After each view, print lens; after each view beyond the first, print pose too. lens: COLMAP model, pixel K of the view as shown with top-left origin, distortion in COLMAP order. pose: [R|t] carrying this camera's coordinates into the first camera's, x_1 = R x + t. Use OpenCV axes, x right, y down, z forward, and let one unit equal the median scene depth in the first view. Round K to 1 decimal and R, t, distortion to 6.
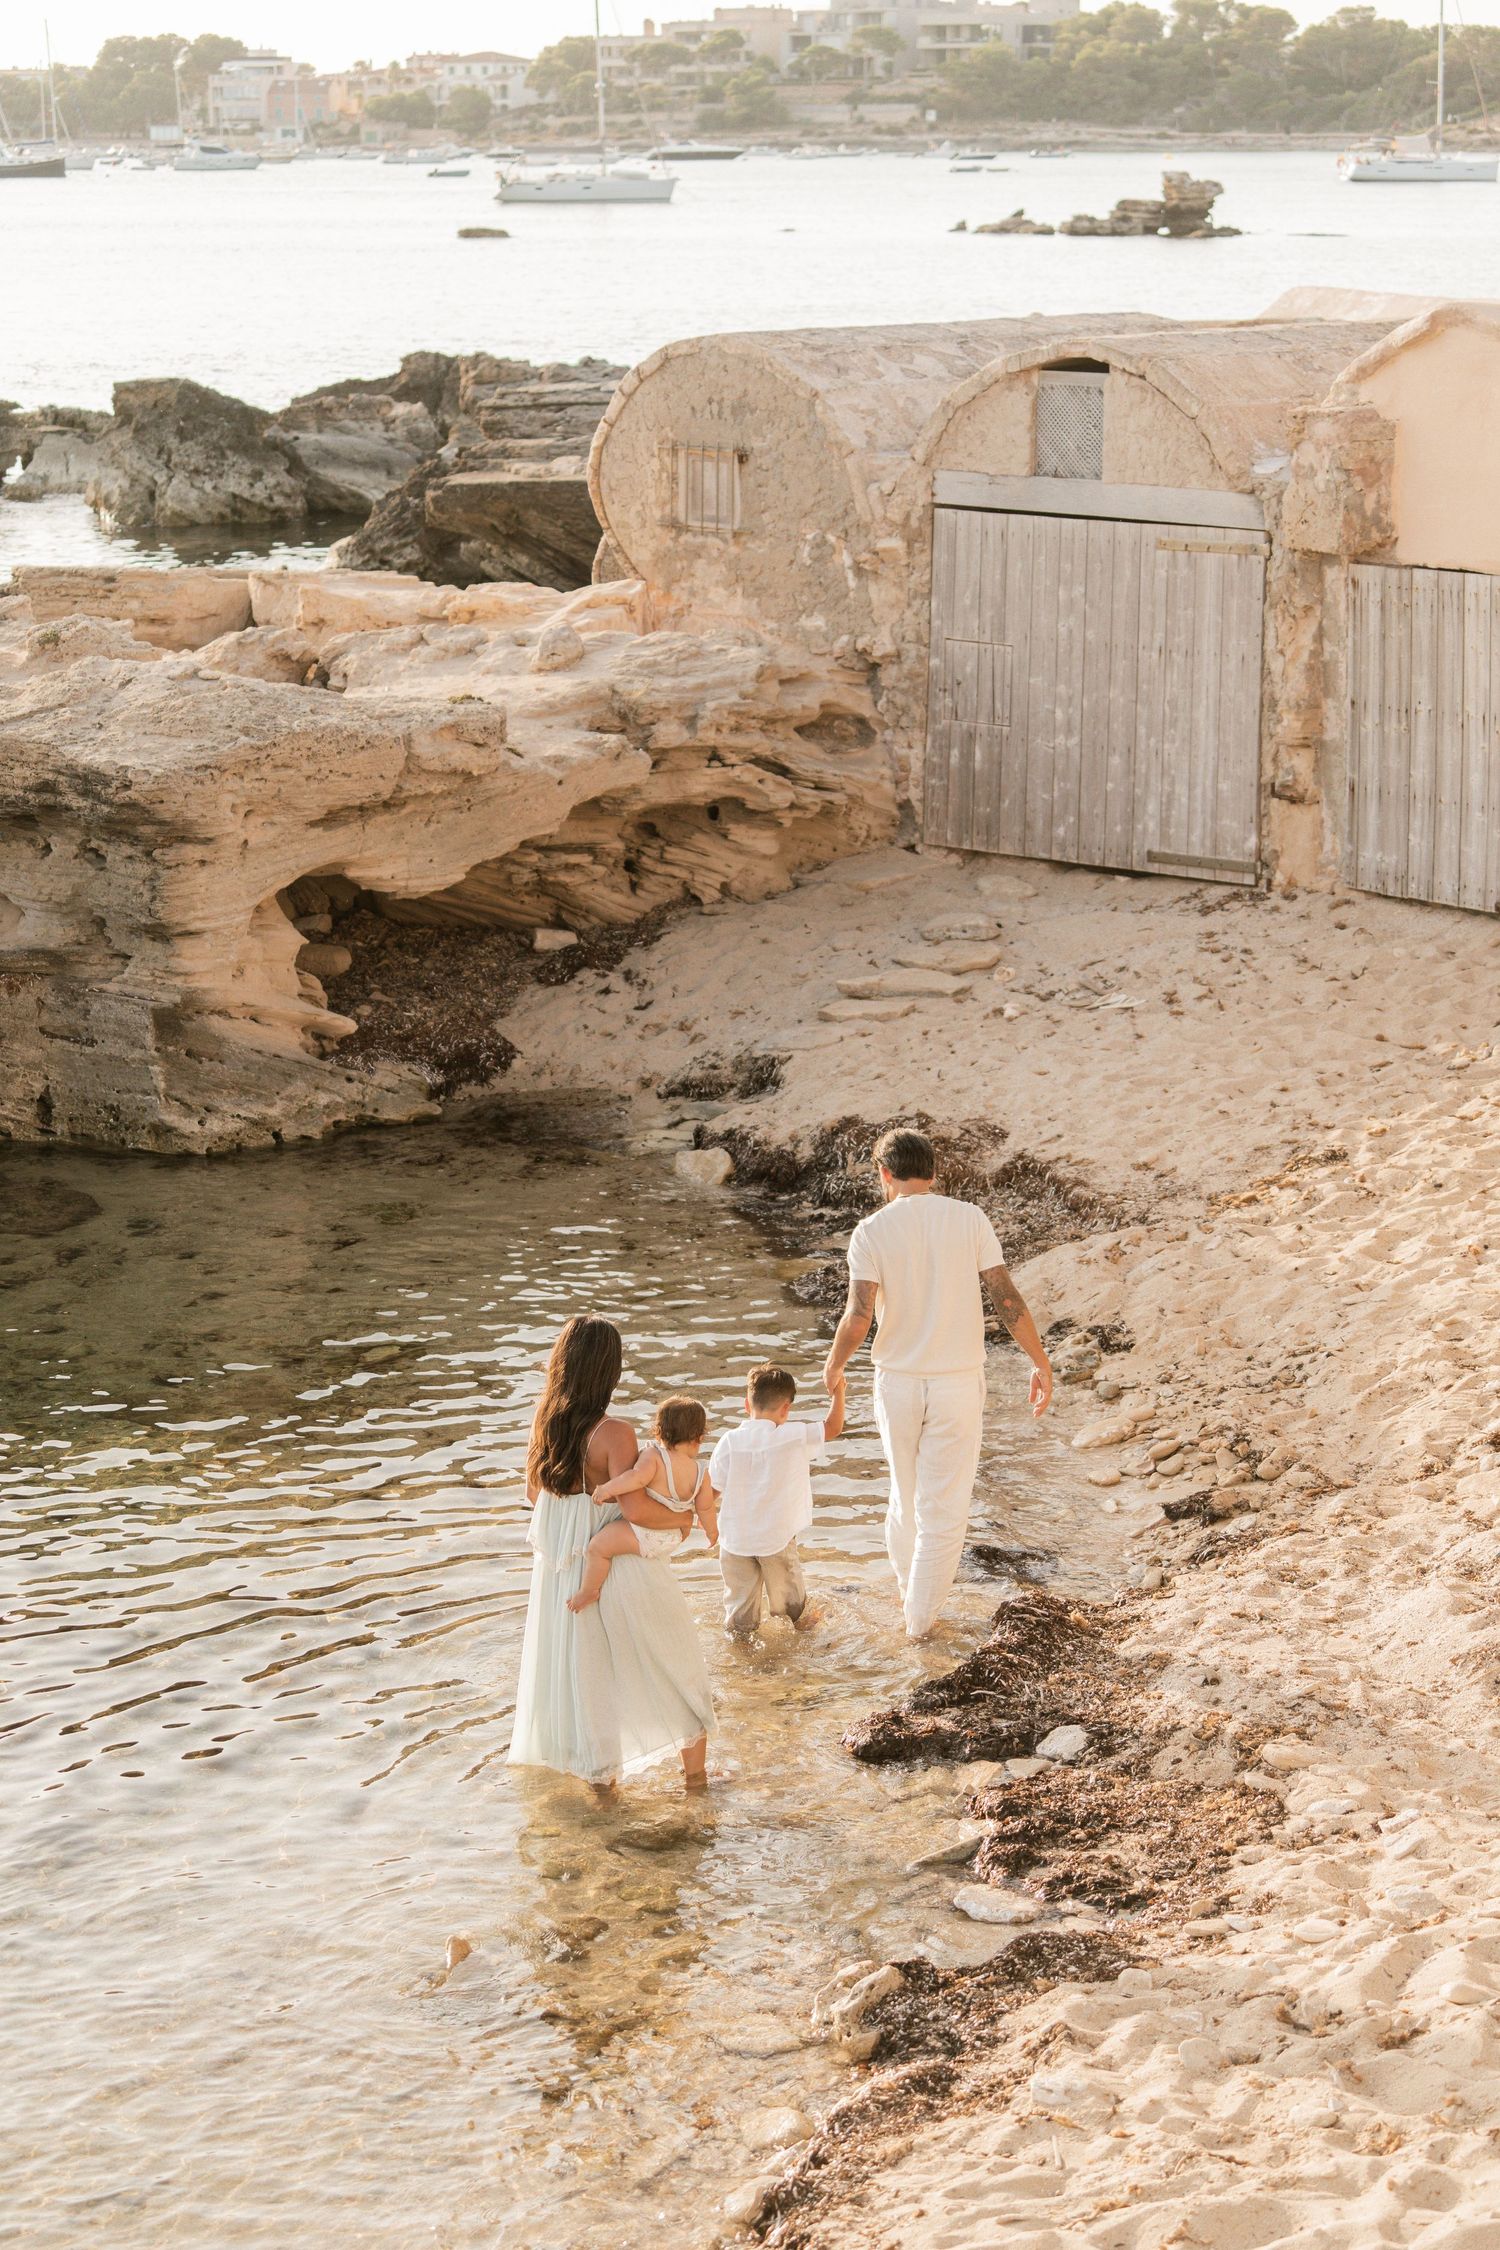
lens RADIAL K [[4509.8, 0, 750.0], [0, 4509.8, 1125.0], [0, 0, 1]] dist [-0.014358, 0.088638]
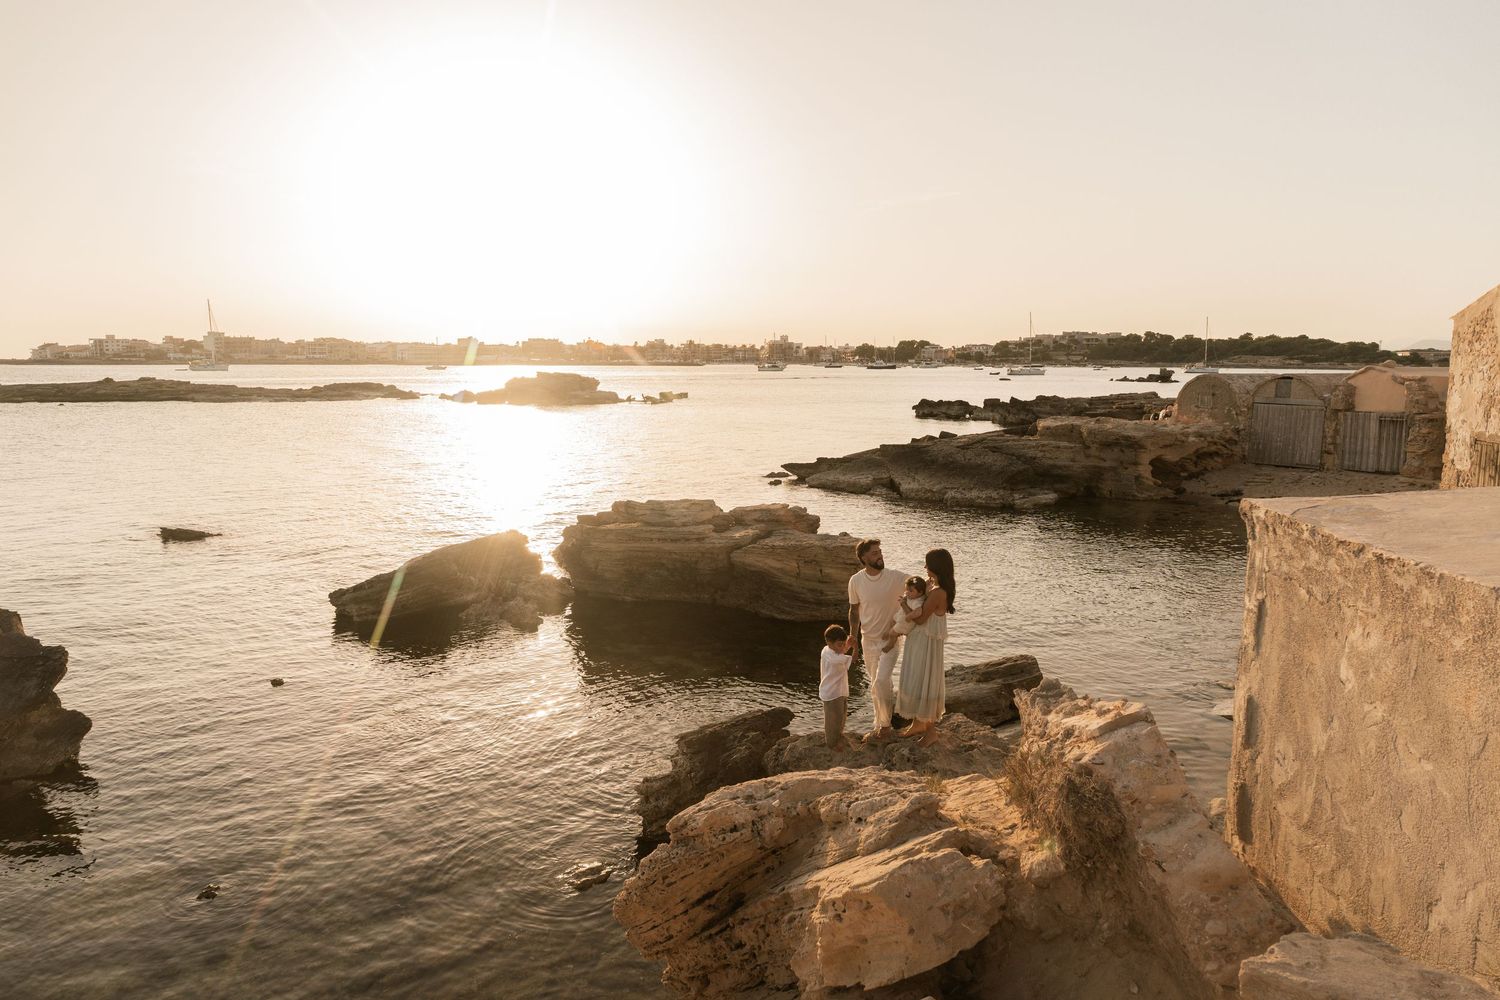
lens RADIAL K [[988.0, 0, 750.0], [0, 988.0, 500.0], [0, 0, 1]] dist [-0.008413, -0.002783]
pose [[0.961751, 0.047433, -0.269788, -0.254768], [-0.068182, 0.995349, -0.068058, 0.125695], [0.265305, 0.083849, 0.960512, -0.396074]]
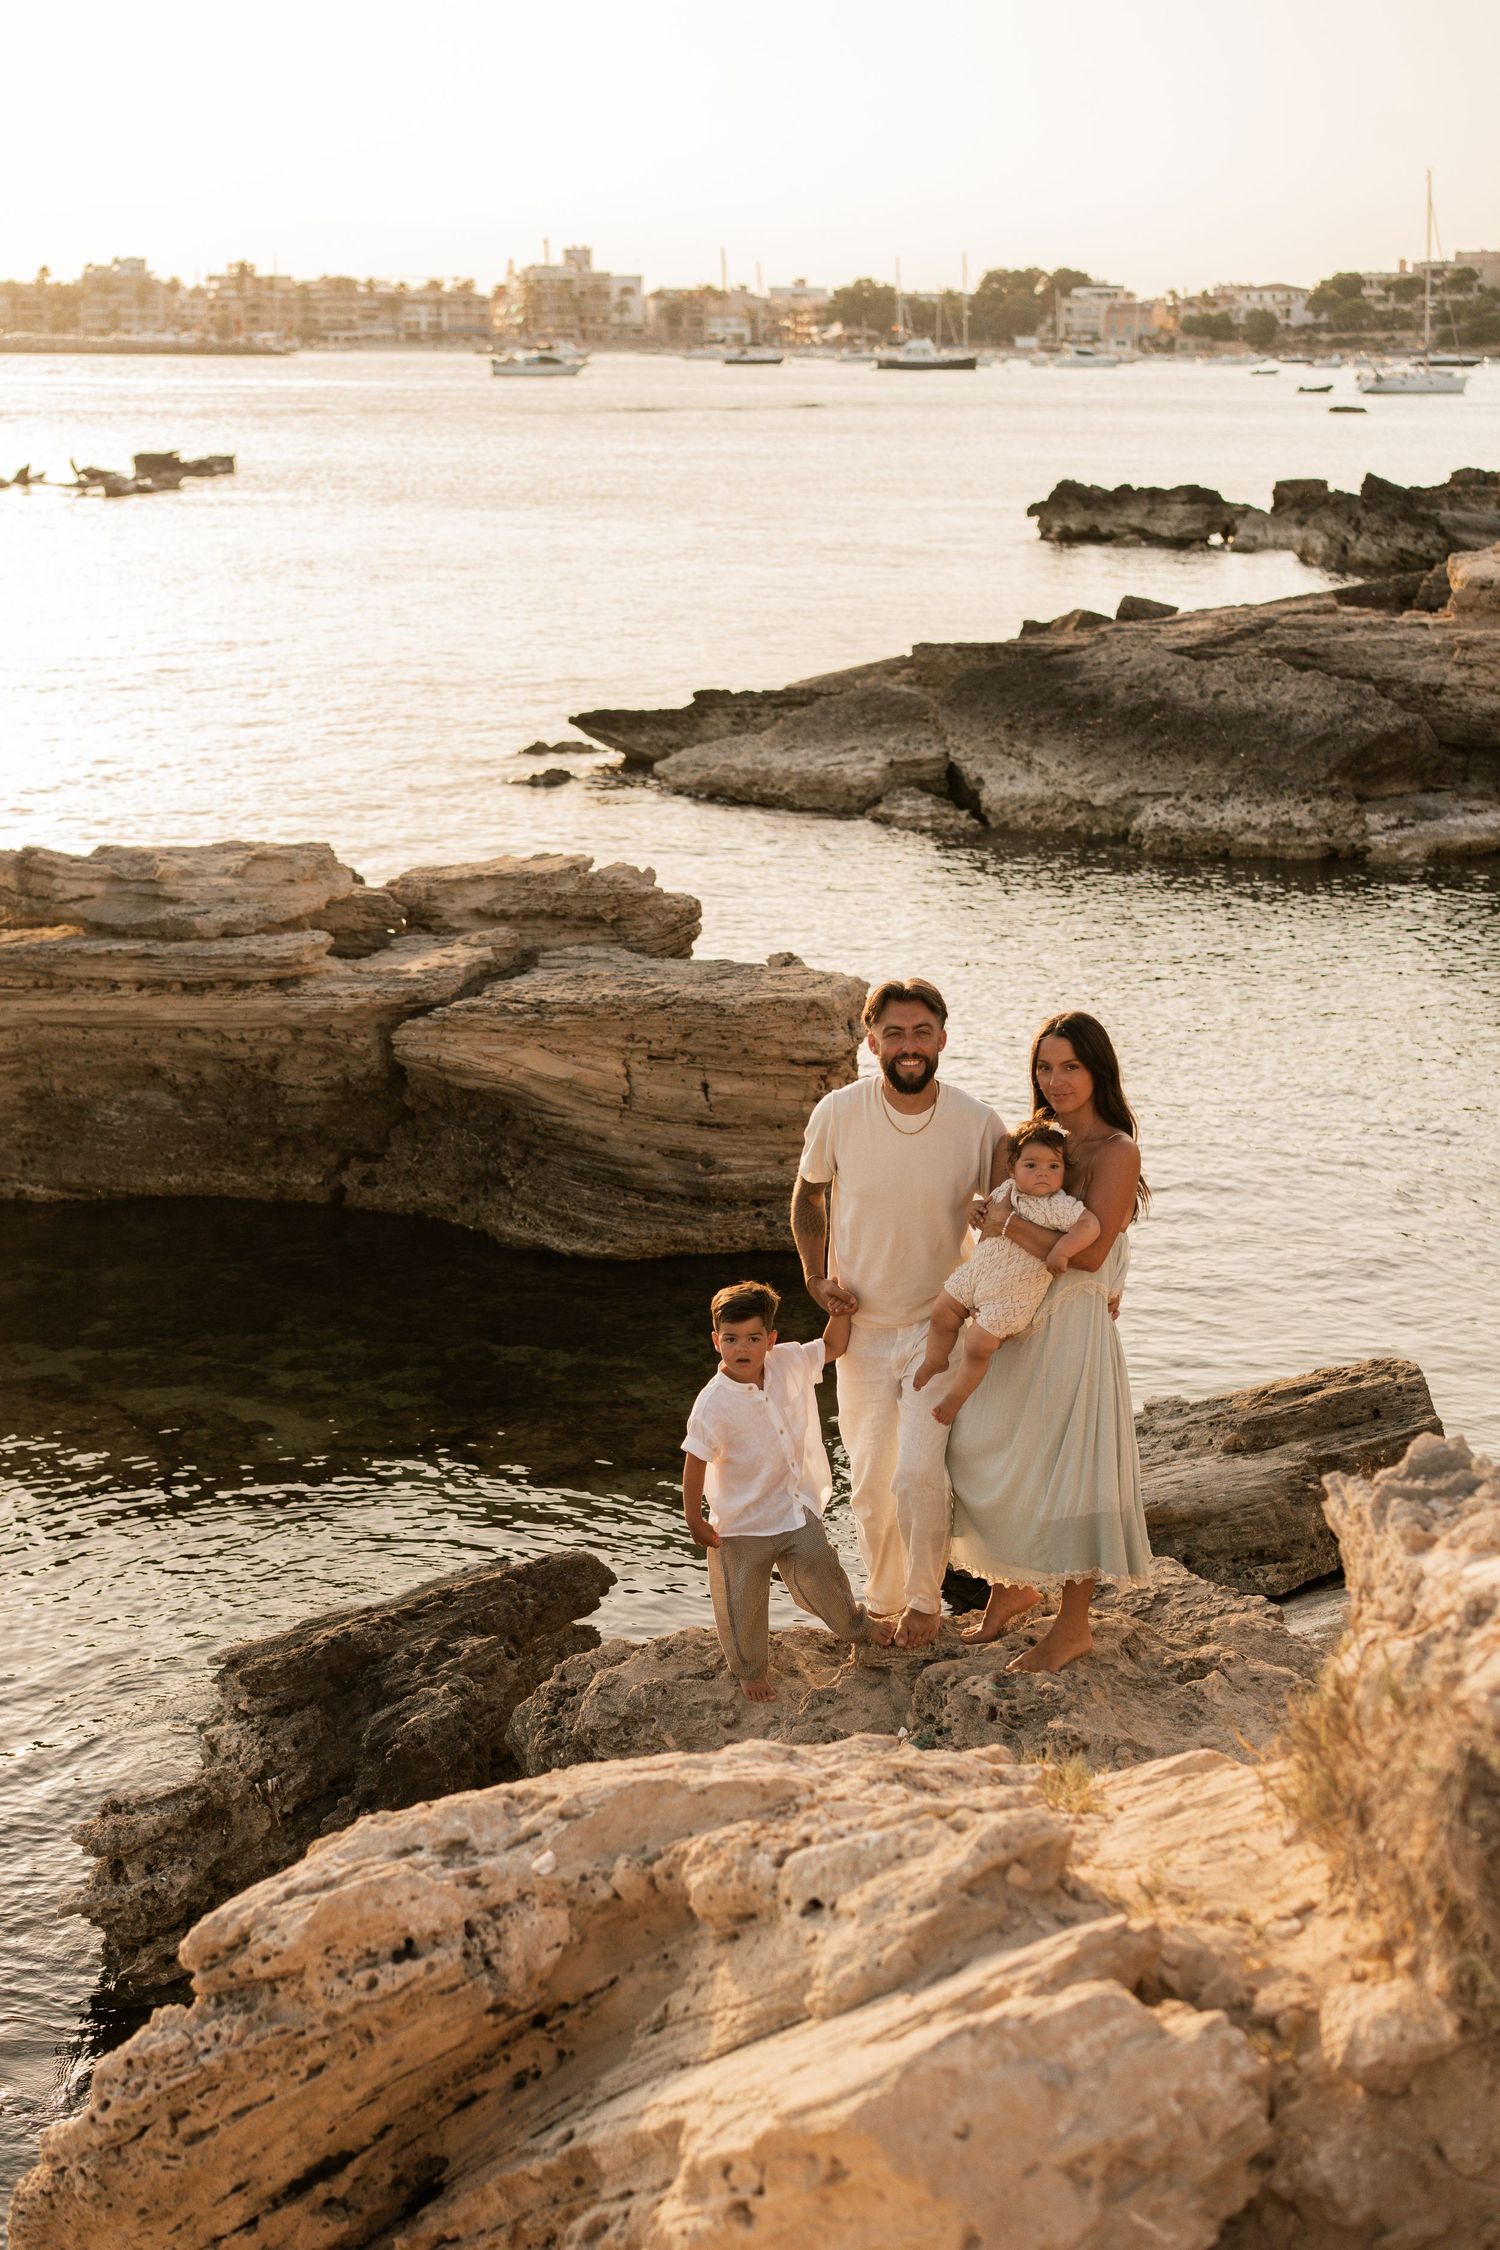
lens RADIAL K [[3452.5, 0, 750.0], [0, 3452.5, 1125.0], [0, 0, 1]] dist [0.013365, -0.140341]
pose [[0.980993, 0.056019, -0.185779, -0.251234], [-0.055075, 0.998430, 0.010246, 0.124720], [0.186062, 0.000180, 0.982538, -0.403833]]
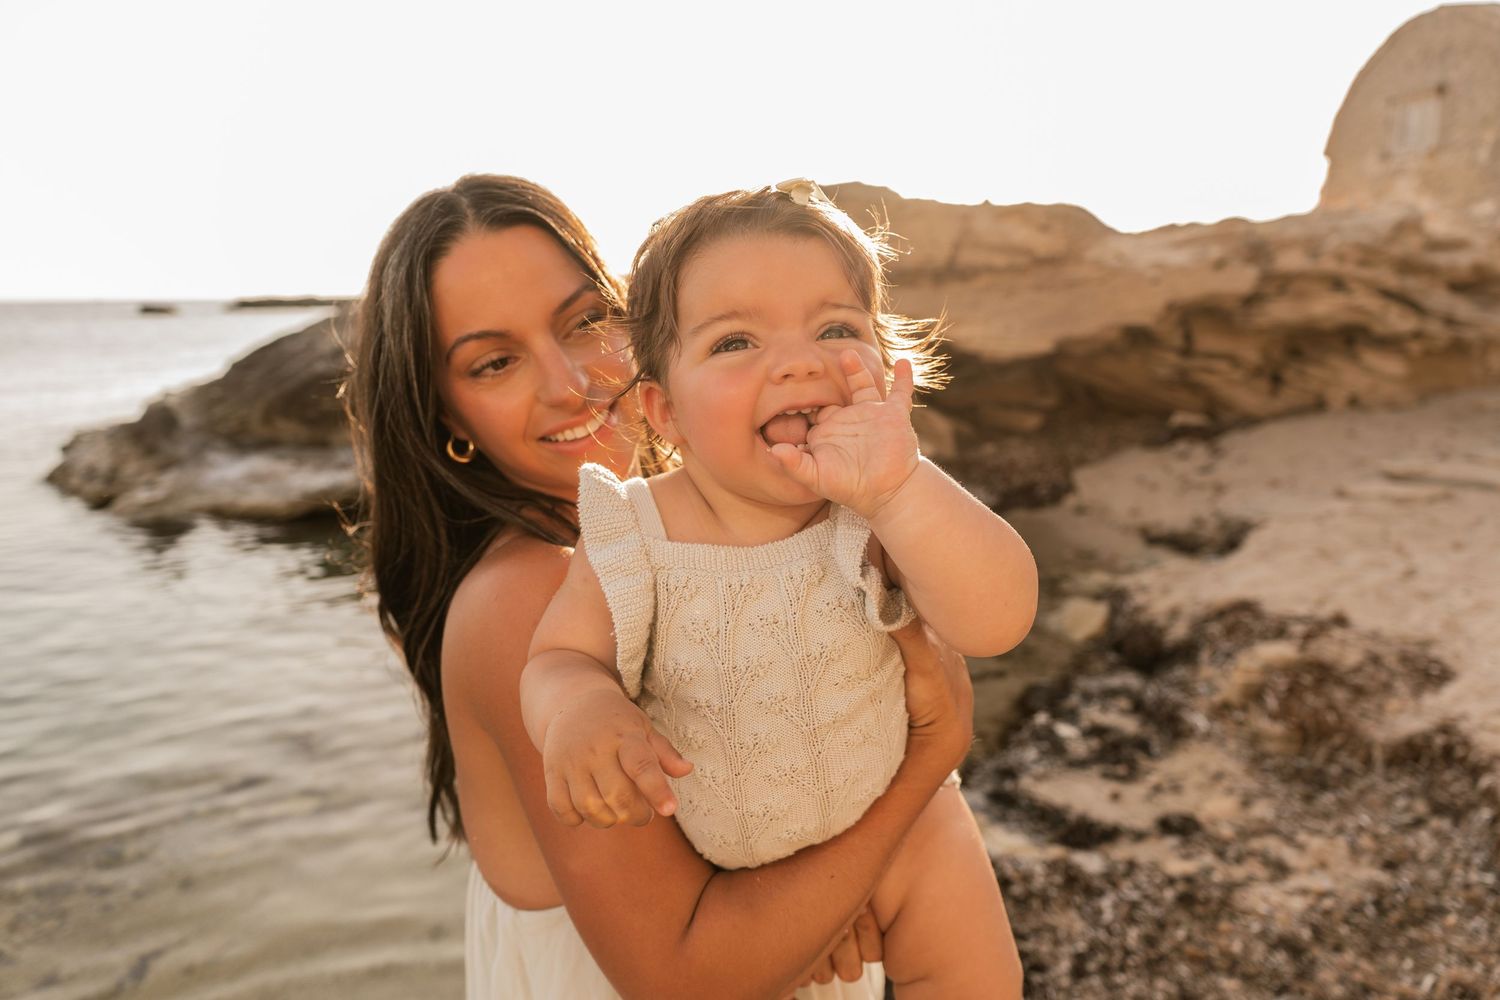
lens RADIAL K [[992.9, 0, 750.0], [0, 992.9, 500.0], [0, 0, 1]] dist [-0.016090, 0.001473]
pose [[0.735502, 0.136434, -0.663643, 0.065673], [-0.141123, 0.988881, 0.046894, -0.013951], [0.662662, 0.059164, 0.746578, 0.743058]]
